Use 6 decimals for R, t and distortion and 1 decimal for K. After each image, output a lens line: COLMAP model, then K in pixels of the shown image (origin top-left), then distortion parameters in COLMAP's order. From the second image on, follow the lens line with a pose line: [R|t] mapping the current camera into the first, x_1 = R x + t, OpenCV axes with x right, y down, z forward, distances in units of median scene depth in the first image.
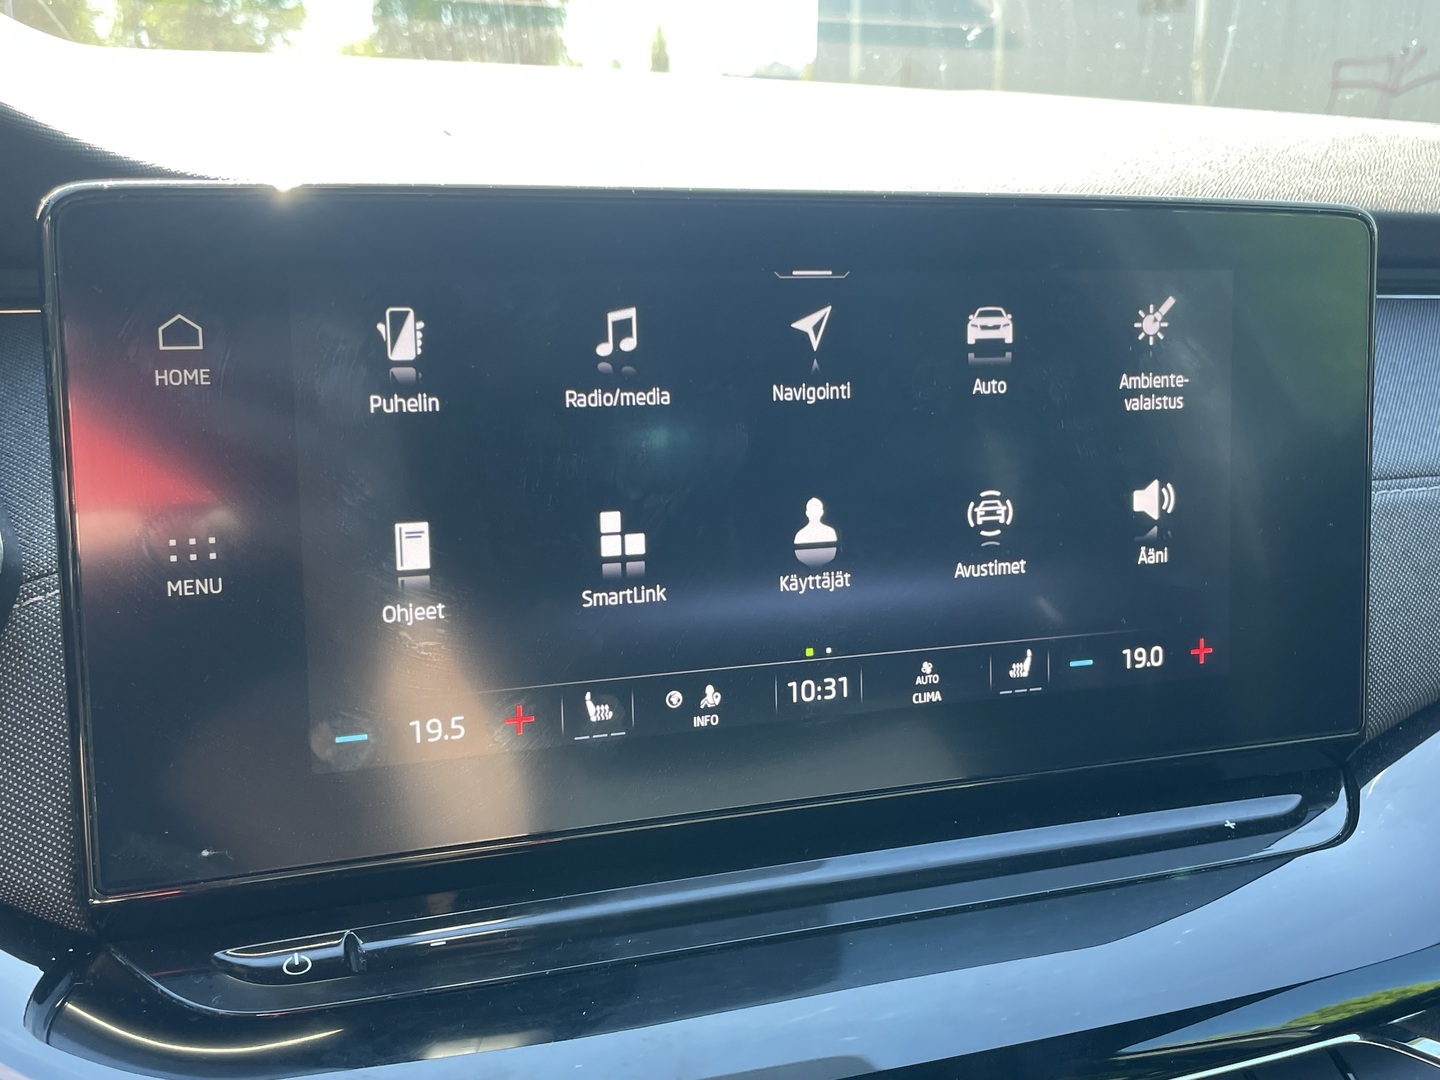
lens RADIAL K [[1592.6, 0, 717.2], [0, 1592.6, 540.5], [0, 0, 1]] dist [0.013153, 0.000000]
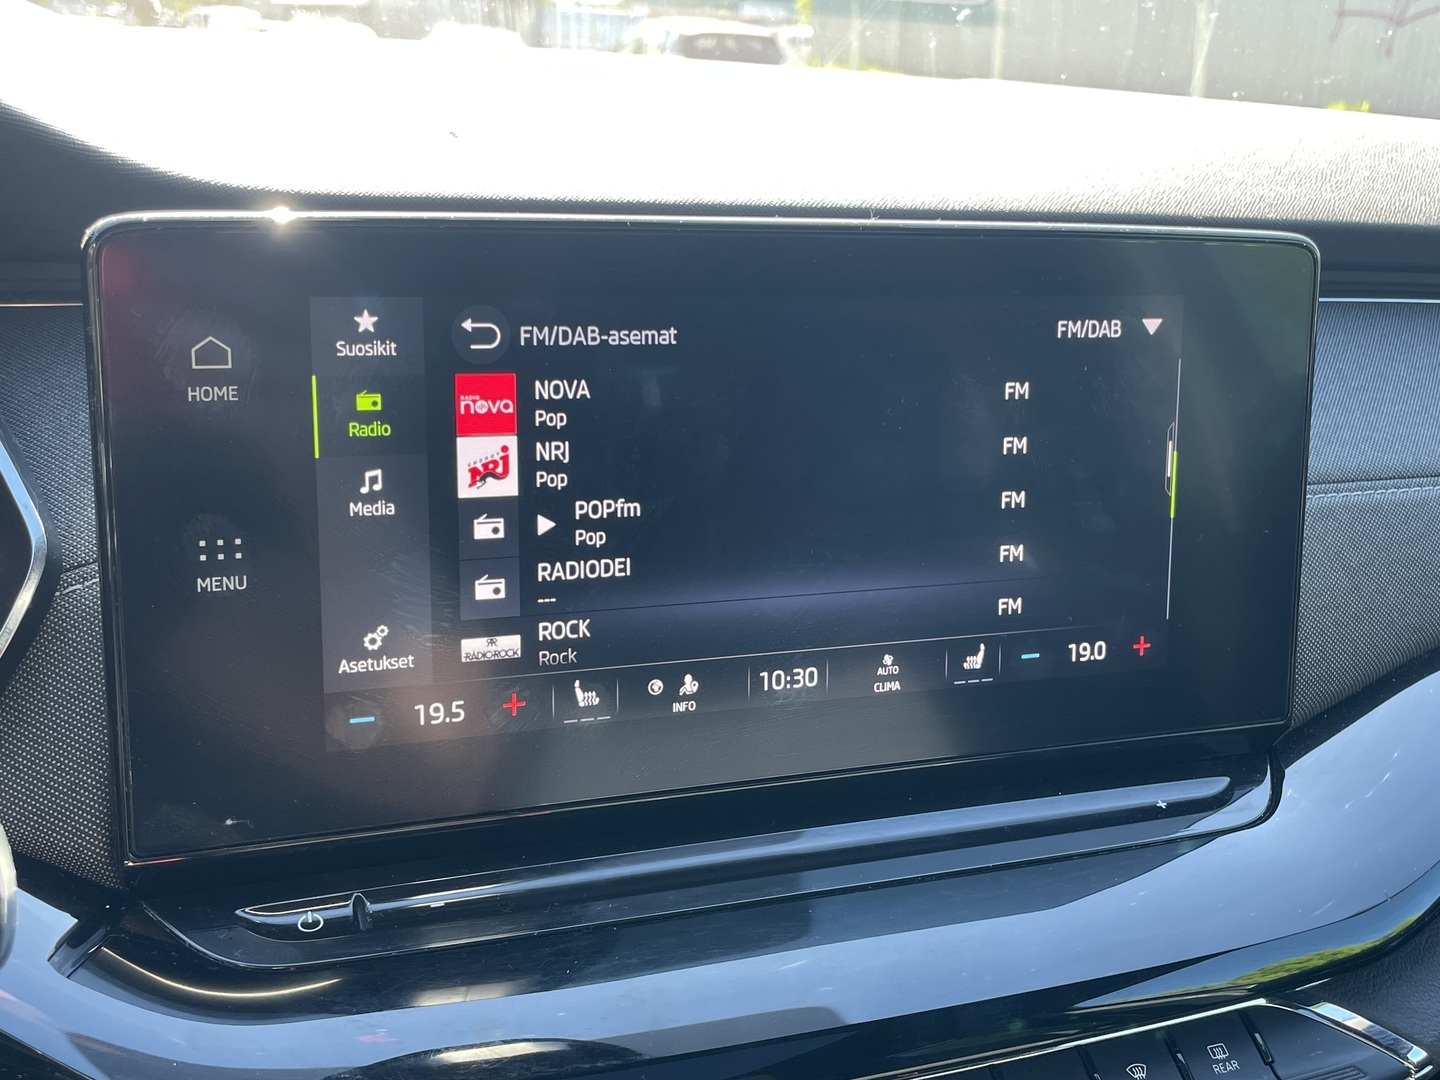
lens RADIAL K [[1592.6, 0, 721.9], [0, 1592.6, 539.4], [0, 0, 1]] dist [0.013153, 0.000000]
pose [[0.999640, 0.024313, 0.011335, 0.003663], [-0.024858, 0.998404, 0.050709, -0.056730], [-0.010084, -0.050972, 0.998649, -0.087624]]
